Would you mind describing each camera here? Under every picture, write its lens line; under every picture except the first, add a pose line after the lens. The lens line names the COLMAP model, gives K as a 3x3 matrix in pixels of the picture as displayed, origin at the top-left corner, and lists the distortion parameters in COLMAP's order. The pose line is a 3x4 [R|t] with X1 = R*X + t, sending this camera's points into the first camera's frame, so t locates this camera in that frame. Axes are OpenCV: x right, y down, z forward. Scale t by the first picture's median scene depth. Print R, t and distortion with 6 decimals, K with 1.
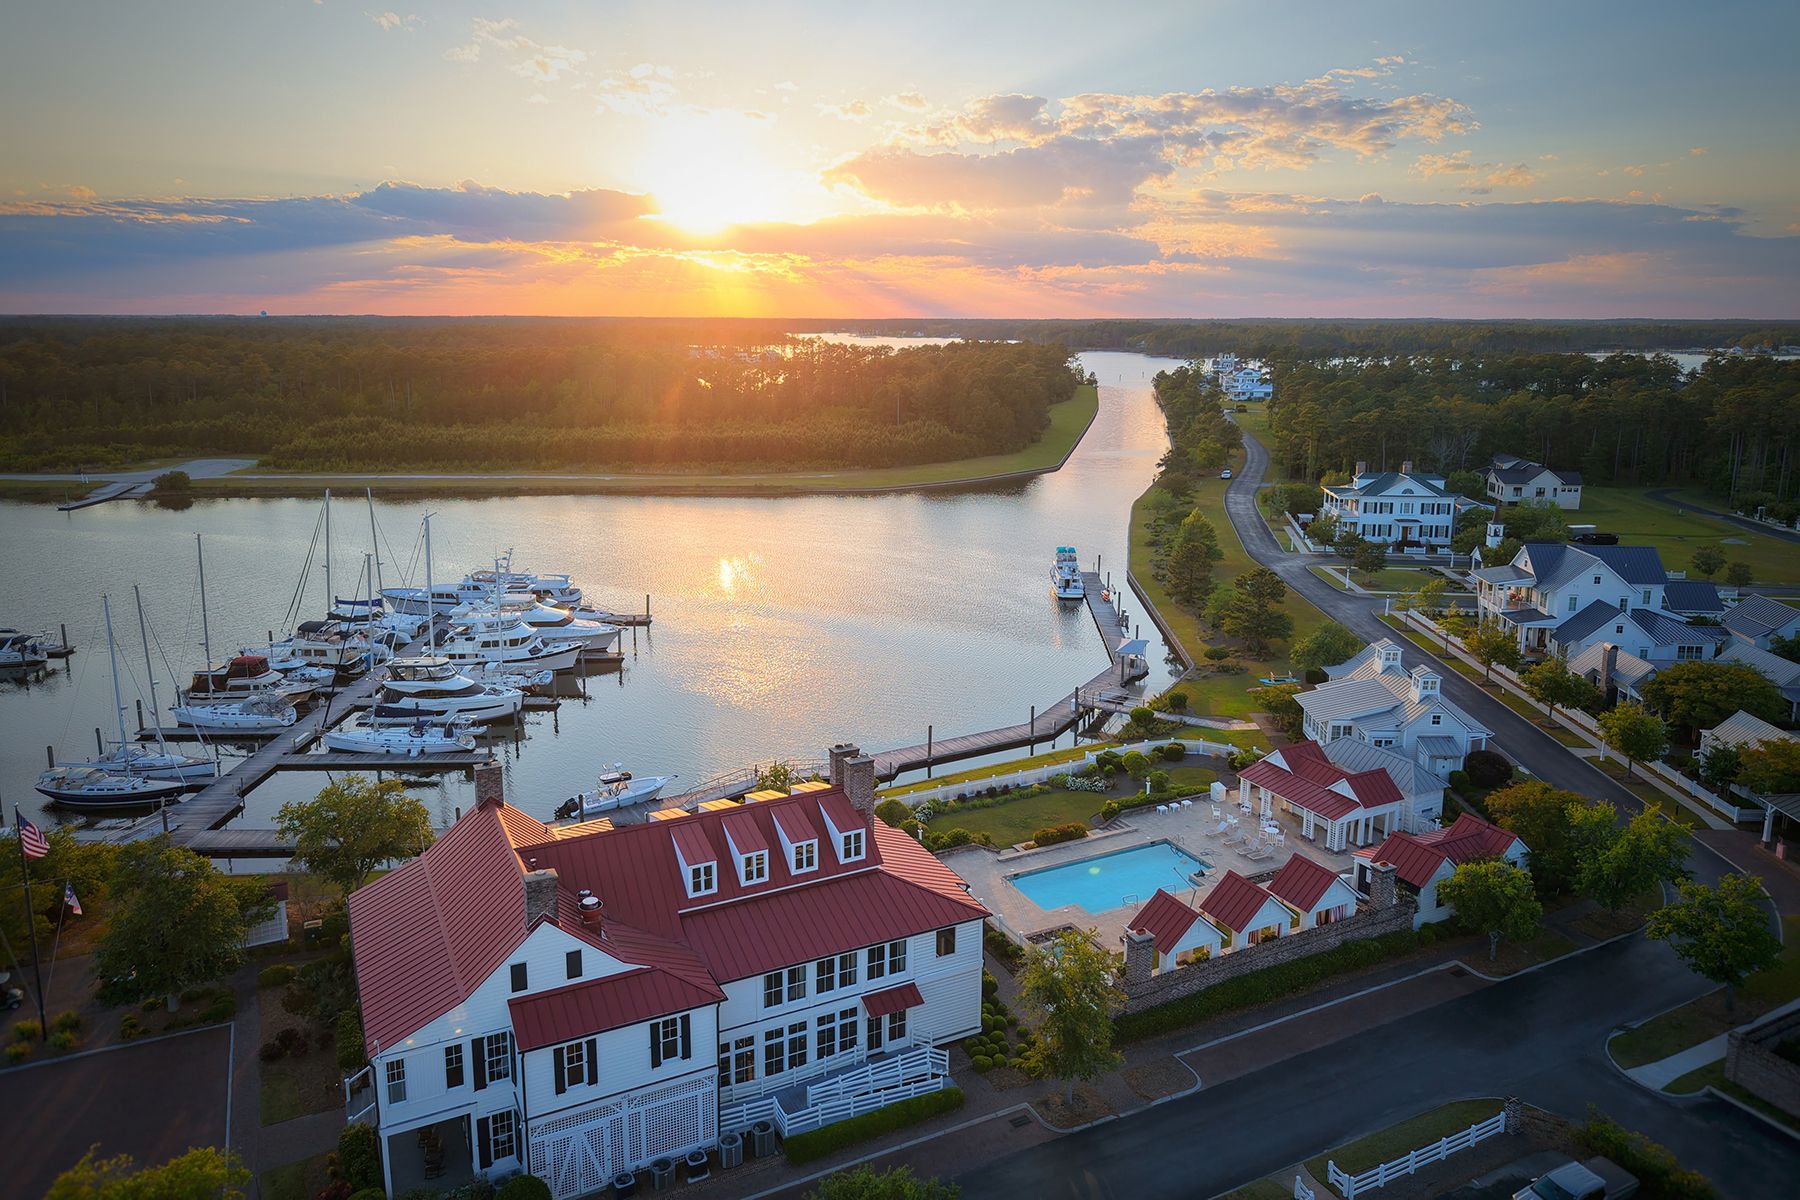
lens RADIAL K [[1211.2, 0, 900.0], [0, 1211.2, 600.0], [0, 0, 1]] dist [0.004275, 0.001072]
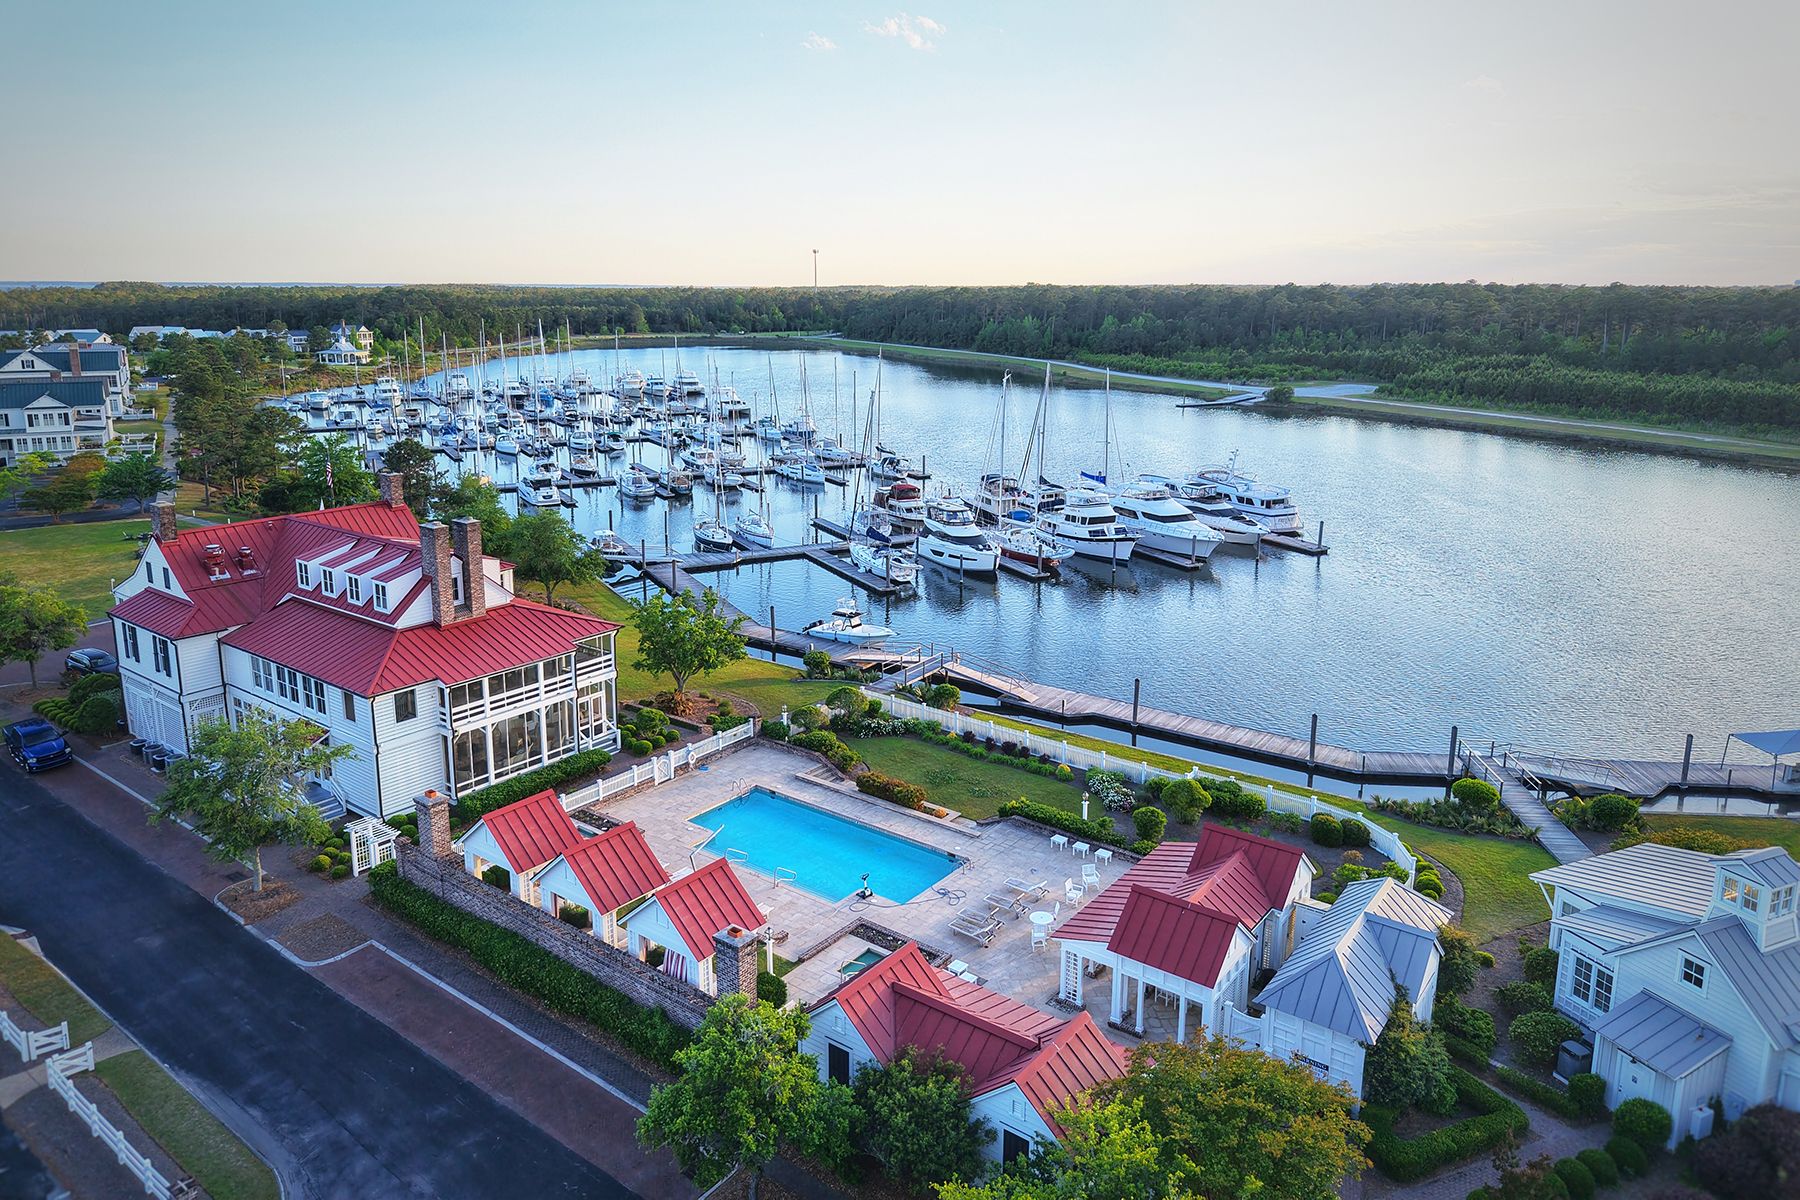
lens RADIAL K [[1211.2, 0, 900.0], [0, 1211.2, 600.0], [0, 0, 1]] dist [0.004275, 0.001072]
pose [[0.431377, 0.228130, -0.872852, 0.641037], [-0.211412, 0.966123, 0.148024, -0.021931], [0.877051, 0.120678, 0.464993, 0.567016]]
